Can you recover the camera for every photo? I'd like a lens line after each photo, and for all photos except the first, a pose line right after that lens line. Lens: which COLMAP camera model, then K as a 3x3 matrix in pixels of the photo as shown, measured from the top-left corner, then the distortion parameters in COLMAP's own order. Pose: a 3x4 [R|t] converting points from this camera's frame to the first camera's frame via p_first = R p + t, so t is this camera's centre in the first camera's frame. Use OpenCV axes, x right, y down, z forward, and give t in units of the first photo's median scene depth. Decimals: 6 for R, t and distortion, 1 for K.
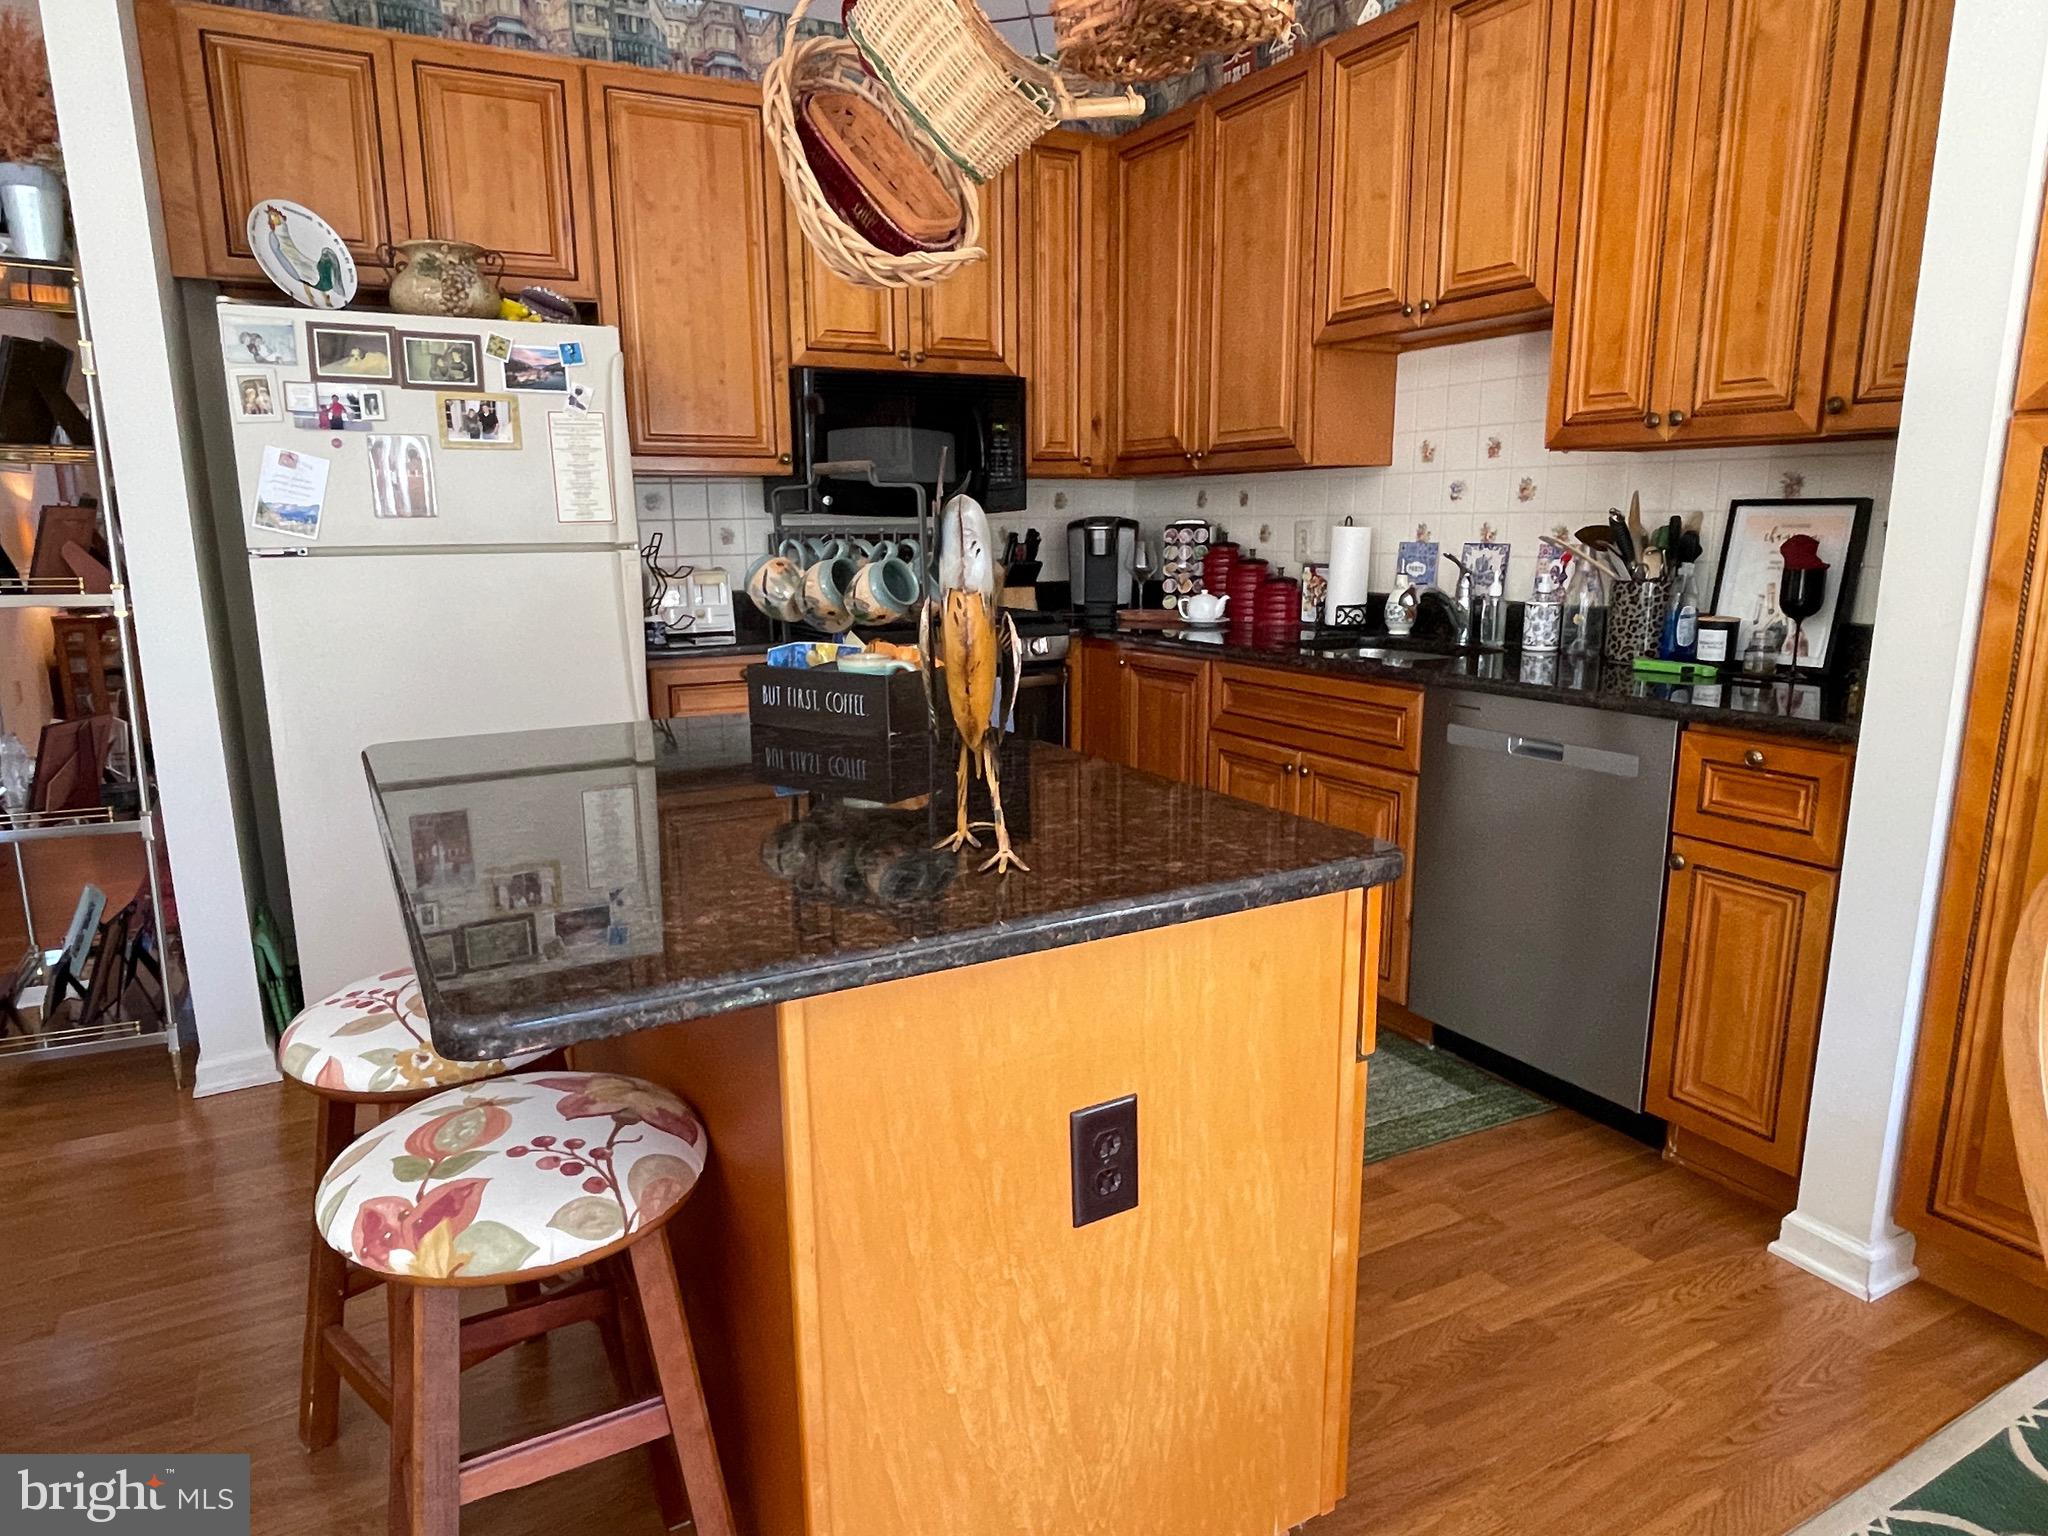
lens RADIAL K [[1187.7, 0, 1020.4], [0, 1187.7, 817.4], [0, 0, 1]] dist [-0.038239, 0.016554]
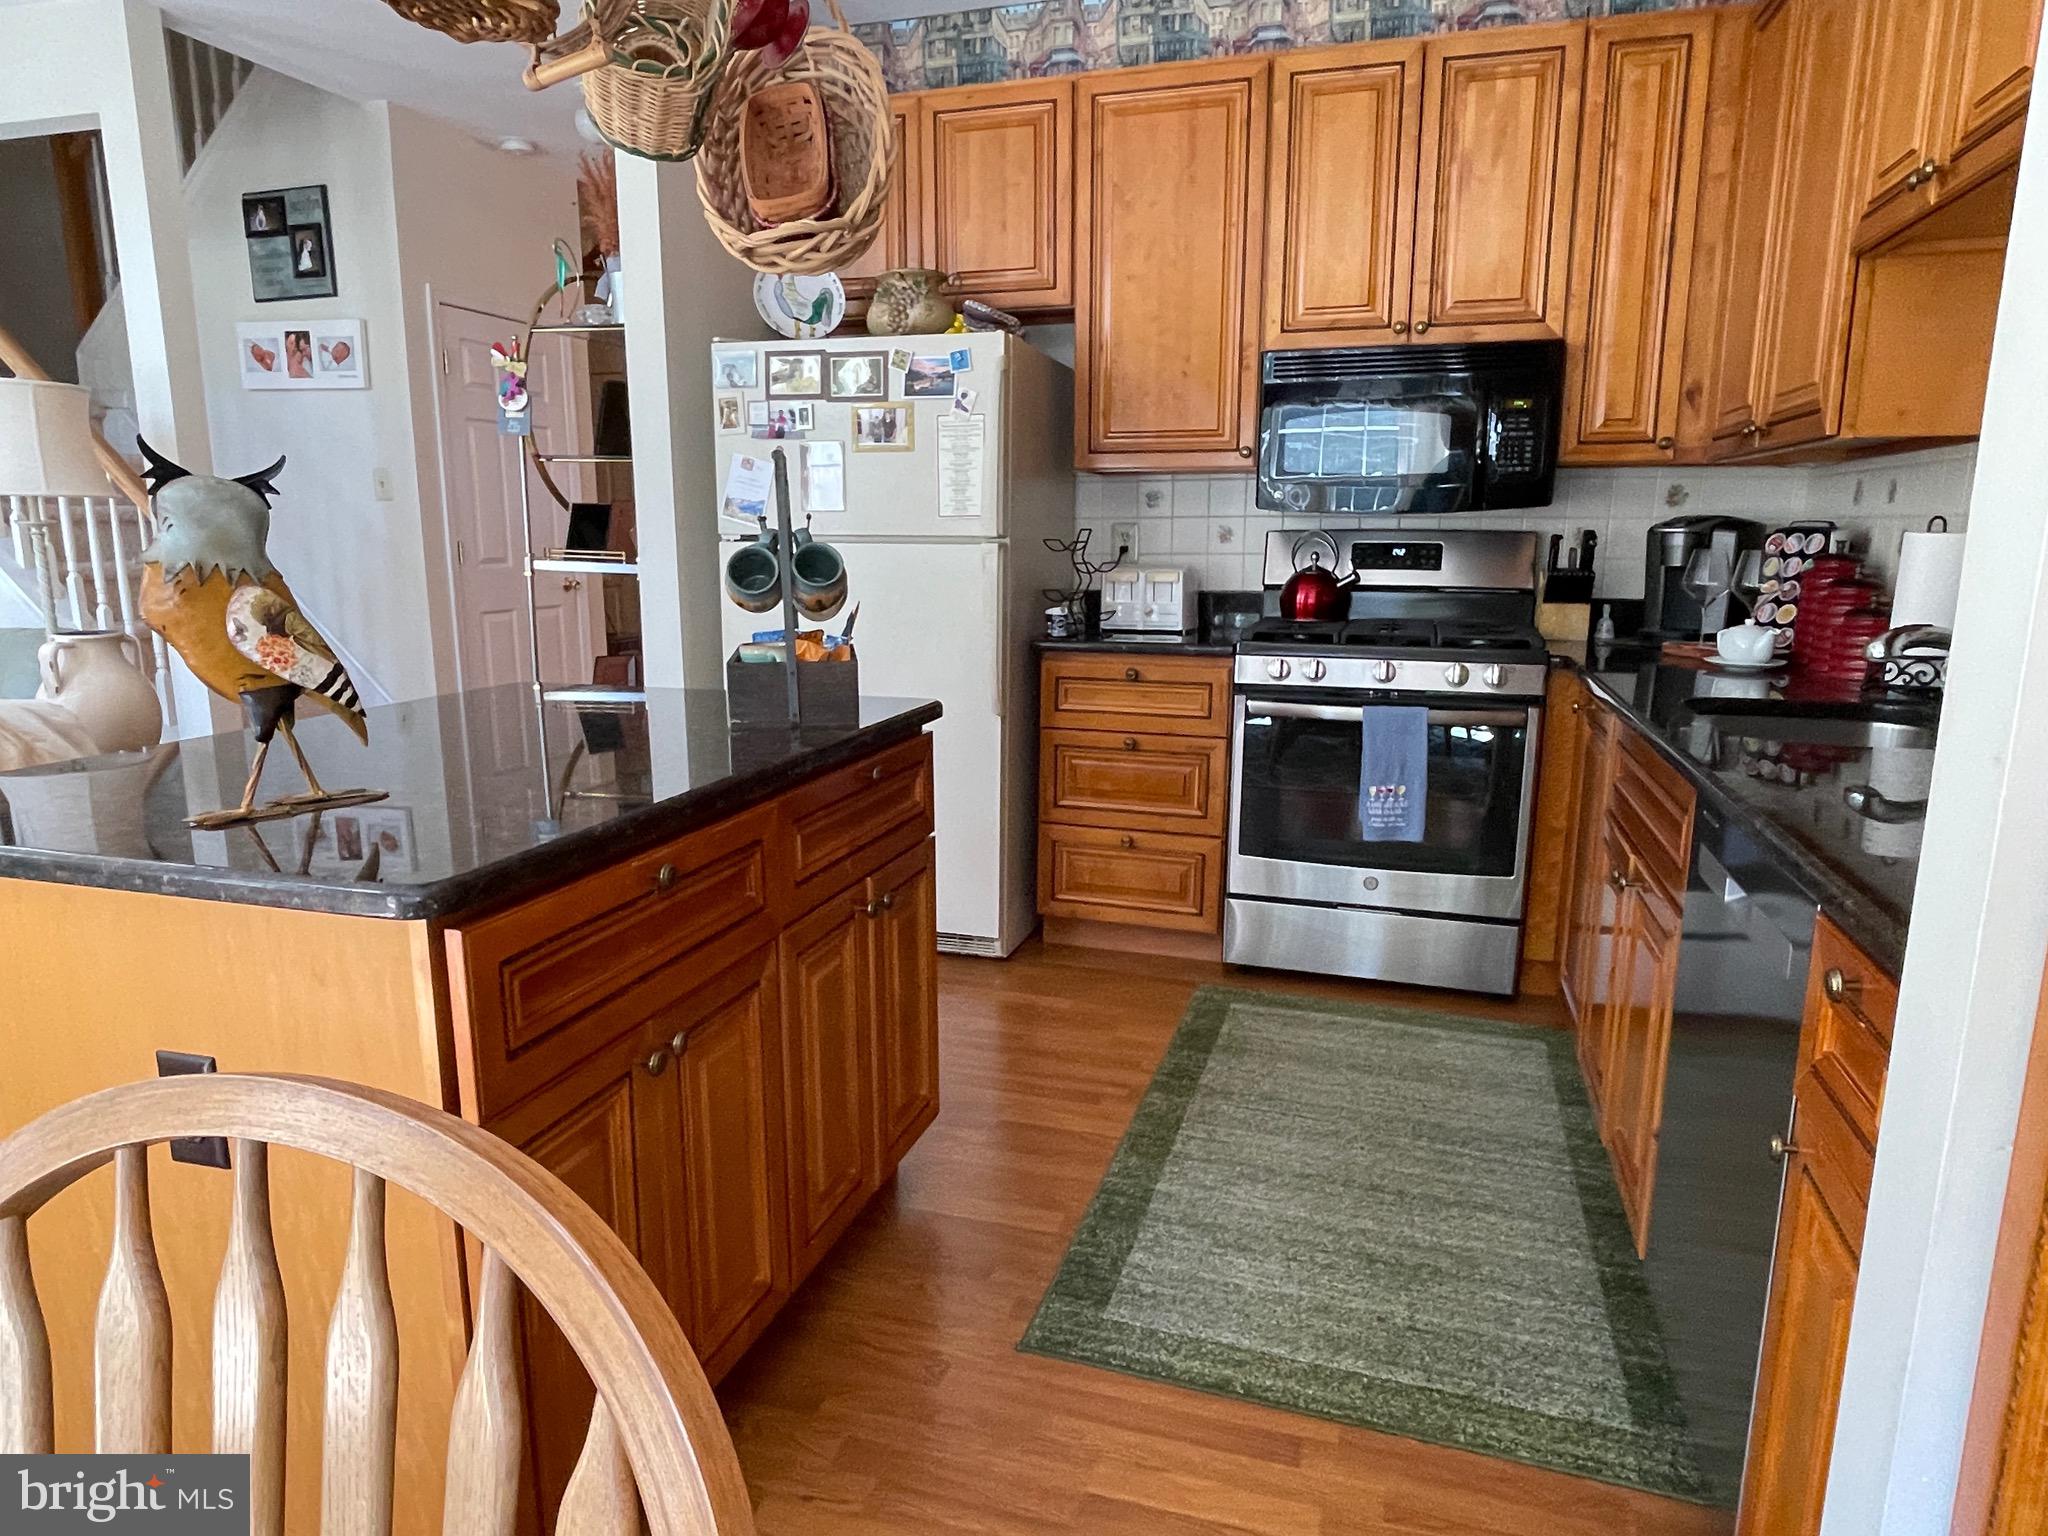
lens RADIAL K [[1262.7, 0, 1024.0], [0, 1262.7, 768.0], [0, 0, 1]] dist [-0.001536, -0.004199]
pose [[0.713179, 0.141179, -0.686618, 0.493628], [-0.176137, 0.984174, 0.019410, -0.060096], [0.678492, 0.107096, 0.726760, 0.237824]]
